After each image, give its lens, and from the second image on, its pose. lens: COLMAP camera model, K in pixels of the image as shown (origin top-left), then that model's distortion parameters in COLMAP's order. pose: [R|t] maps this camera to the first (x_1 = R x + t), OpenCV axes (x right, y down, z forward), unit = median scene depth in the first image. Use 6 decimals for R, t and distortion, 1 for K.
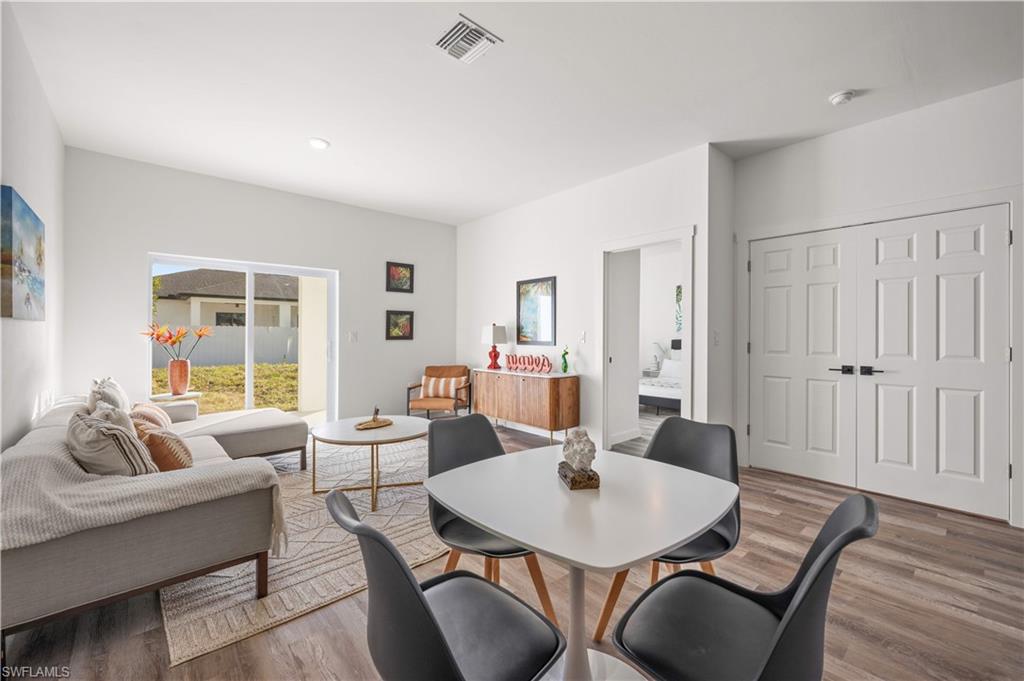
lens RADIAL K [[421.0, 0, 509.0], [0, 421.0, 332.8], [0, 0, 1]] dist [-0.002407, -0.000718]
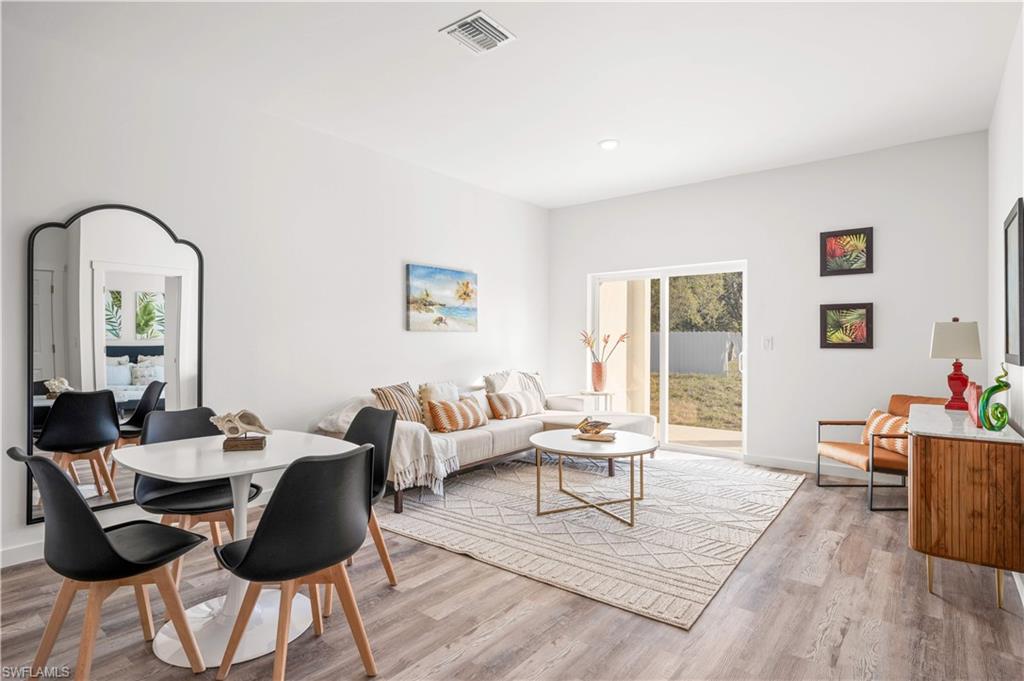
lens RADIAL K [[530.4, 0, 508.7], [0, 530.4, 341.4], [0, 0, 1]] dist [-0.001033, 0.000306]
pose [[0.176974, -0.001932, -0.984214, 0.456797], [0.006087, 0.999981, -0.000869, 0.003086], [0.984197, -0.005837, 0.176982, 0.351951]]
